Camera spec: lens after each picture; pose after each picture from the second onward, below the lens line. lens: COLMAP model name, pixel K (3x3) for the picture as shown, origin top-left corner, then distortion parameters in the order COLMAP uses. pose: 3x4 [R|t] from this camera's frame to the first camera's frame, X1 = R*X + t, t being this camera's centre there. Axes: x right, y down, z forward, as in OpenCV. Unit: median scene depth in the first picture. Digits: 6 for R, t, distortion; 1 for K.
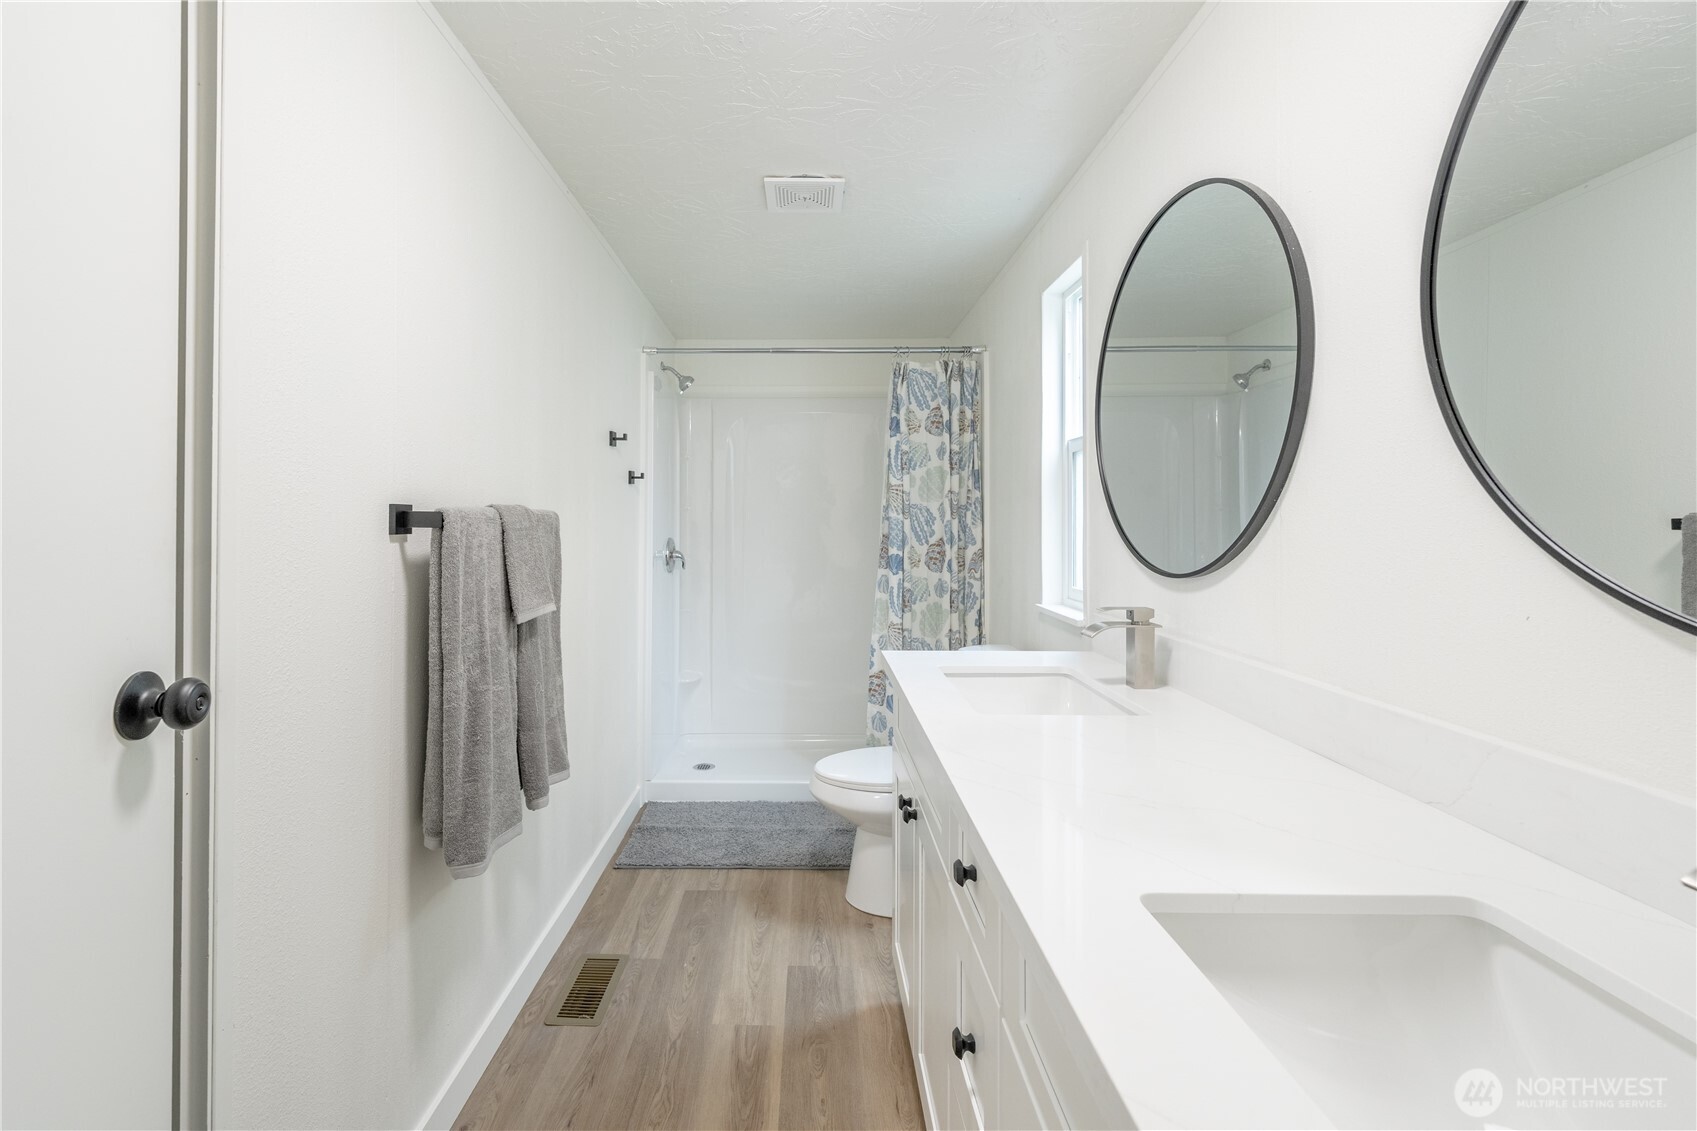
lens RADIAL K [[690.5, 0, 794.3], [0, 690.5, 512.7], [0, 0, 1]] dist [0.002168, -0.000768]
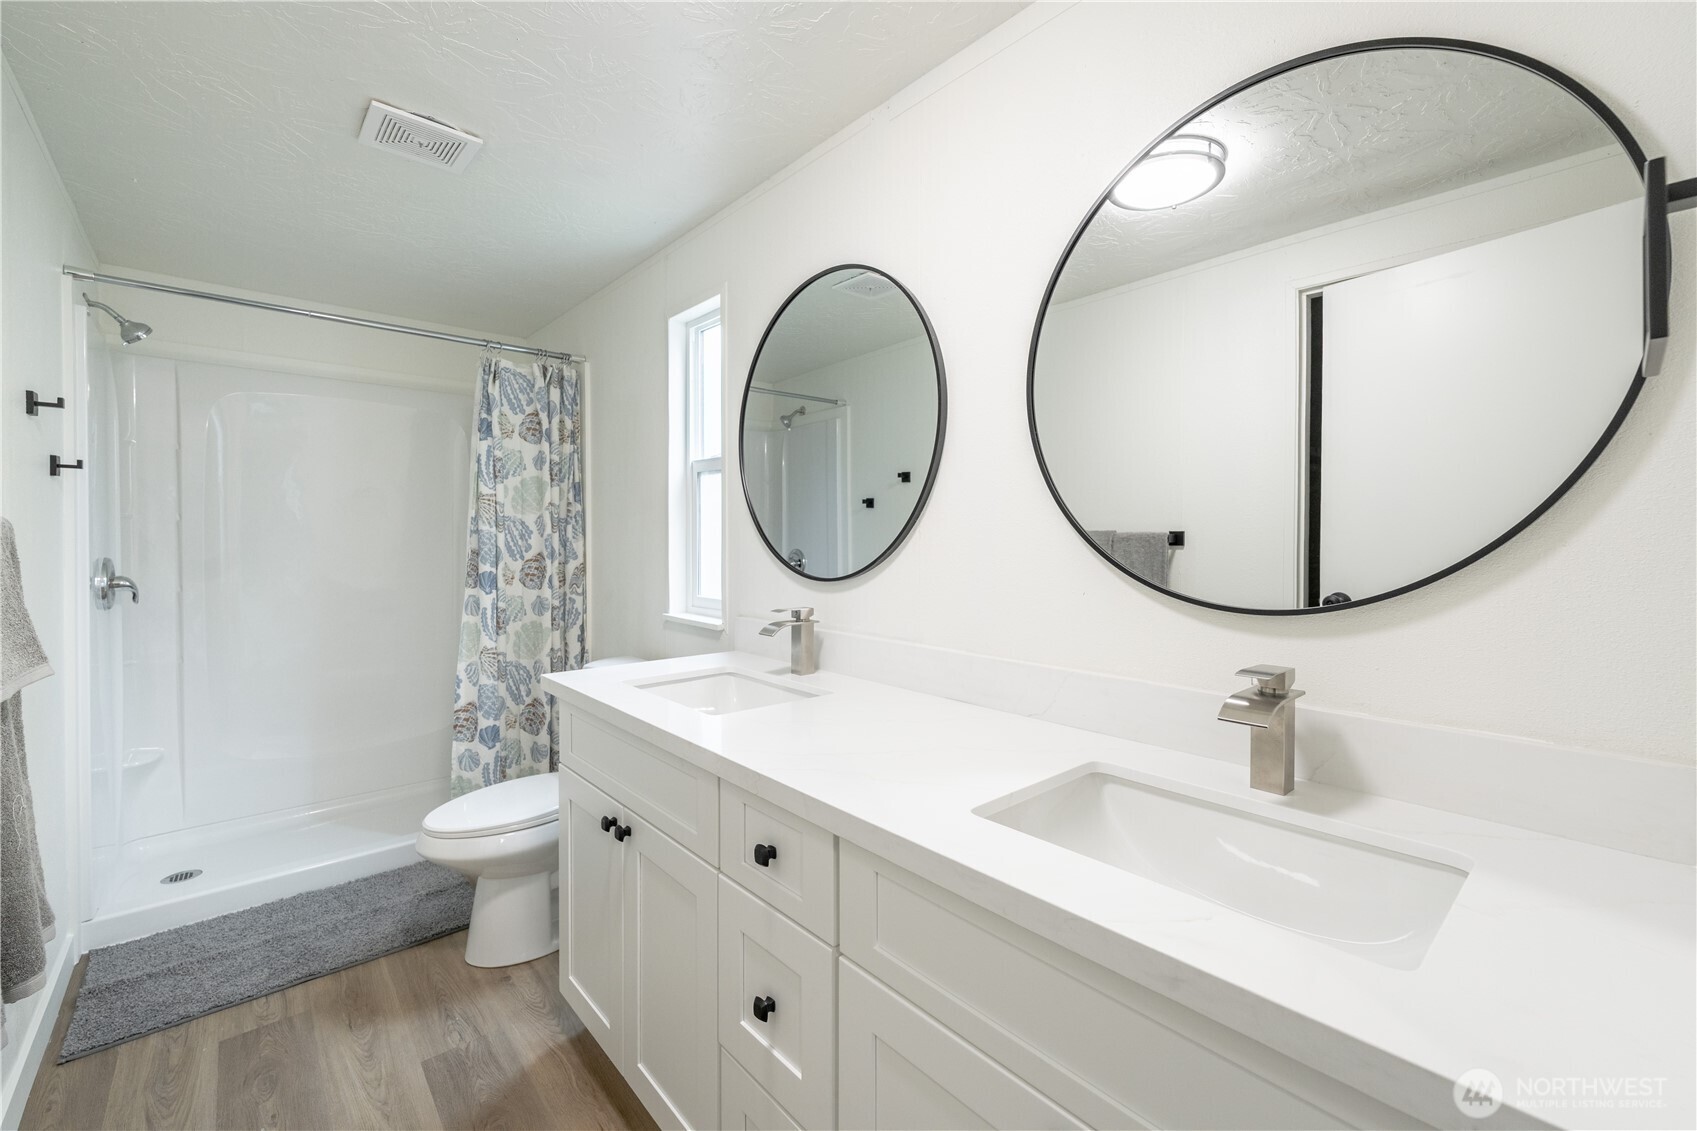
lens RADIAL K [[690.5, 0, 823.9], [0, 690.5, 542.8], [0, 0, 1]] dist [0.002168, -0.000768]
pose [[0.752523, -0.003468, 0.658557, -0.130165], [-0.011622, 0.999760, 0.018545, 0.001042], [-0.658463, -0.021609, 0.752302, 0.038142]]
